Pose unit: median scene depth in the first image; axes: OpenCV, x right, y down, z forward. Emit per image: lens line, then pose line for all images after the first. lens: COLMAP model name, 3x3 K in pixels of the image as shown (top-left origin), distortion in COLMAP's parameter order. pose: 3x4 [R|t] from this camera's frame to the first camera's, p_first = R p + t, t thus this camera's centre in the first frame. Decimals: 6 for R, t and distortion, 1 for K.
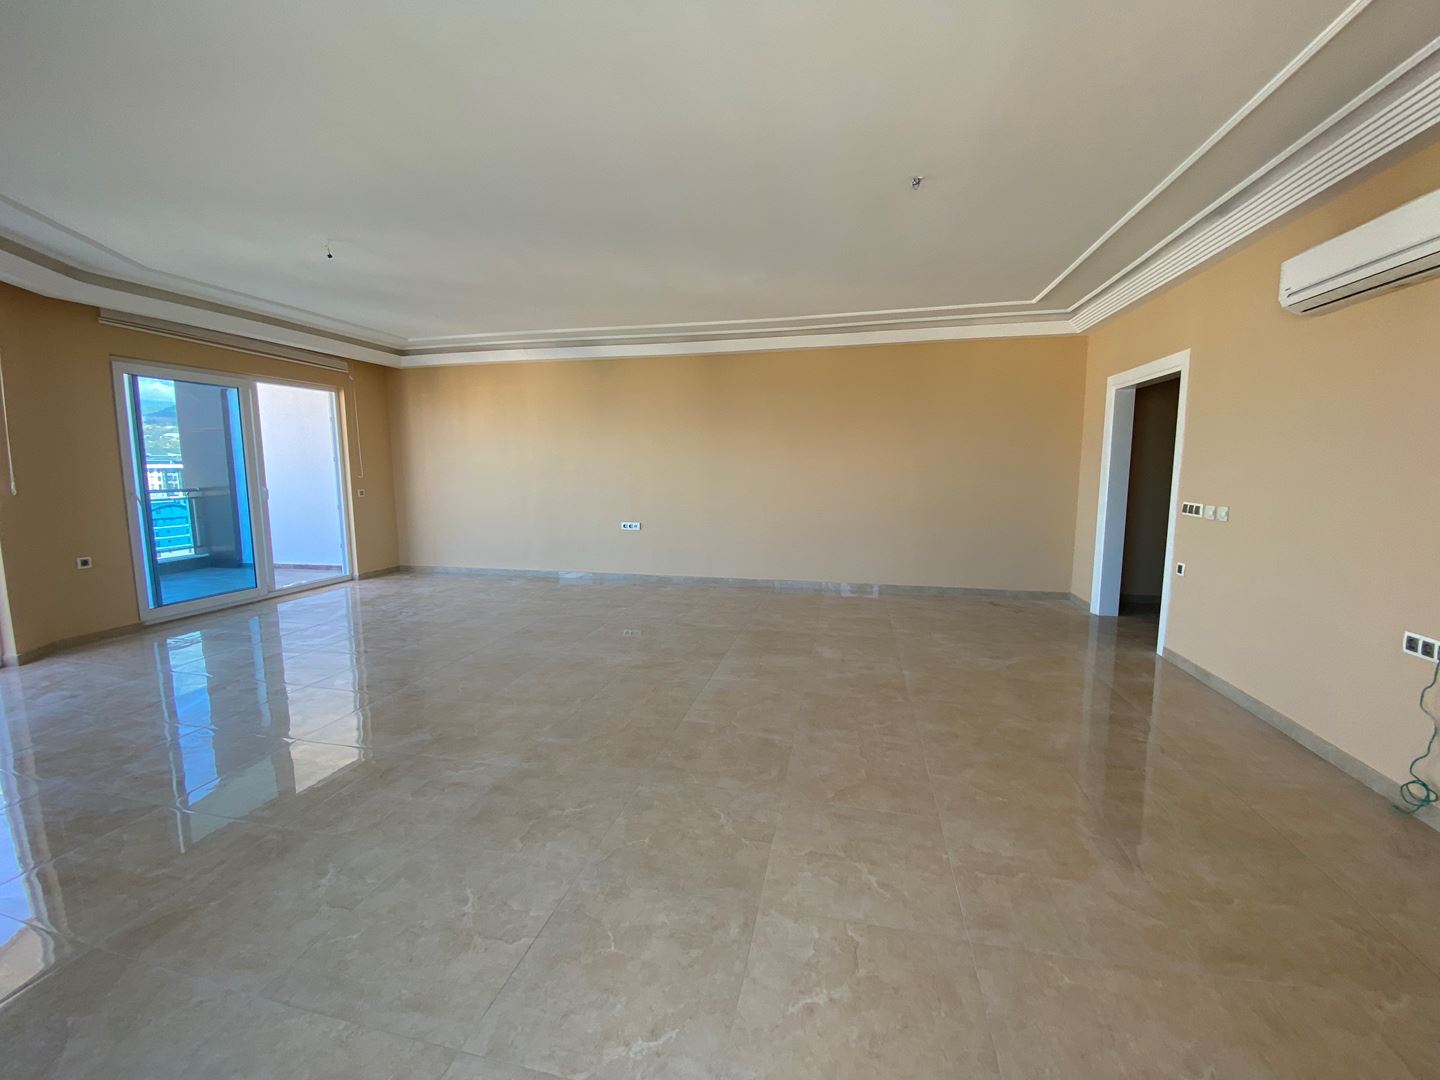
lens RADIAL K [[587.2, 0, 723.7], [0, 587.2, 526.2], [0, 0, 1]] dist [0.015391, -0.018047]
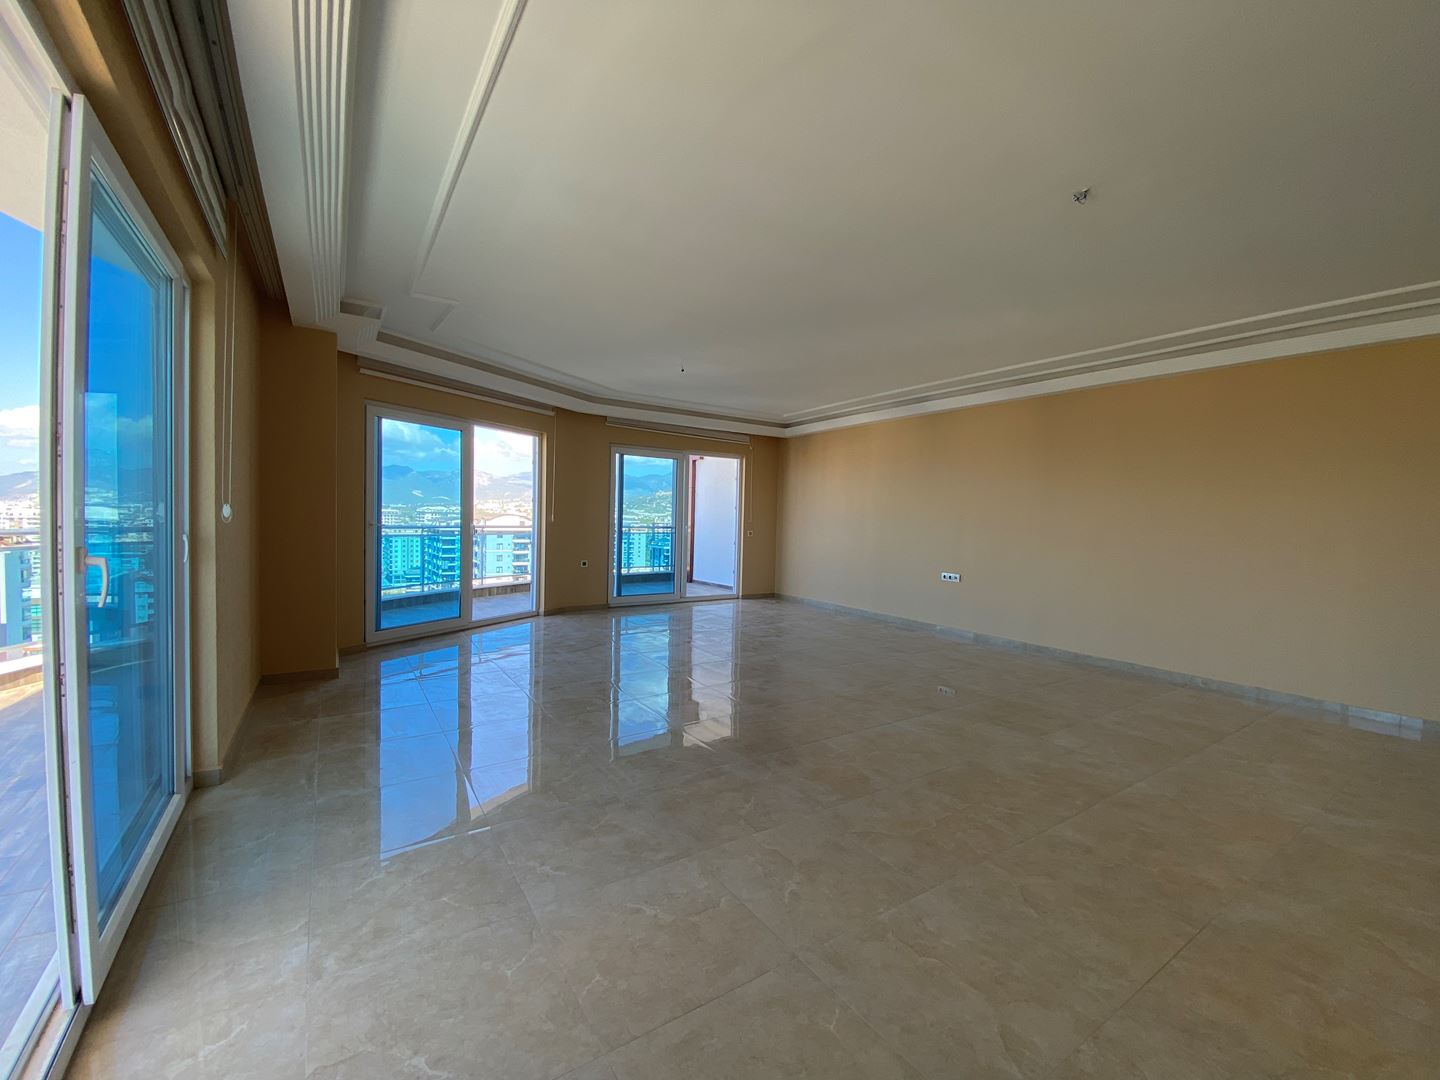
lens RADIAL K [[587.2, 0, 719.3], [0, 587.2, 519.4], [0, 0, 1]] dist [0.015391, -0.018047]
pose [[0.715078, 0.023801, -0.698640, 0.301354], [-0.097523, 0.993043, -0.065987, 0.006546], [0.692209, 0.115319, 0.712424, 0.024075]]
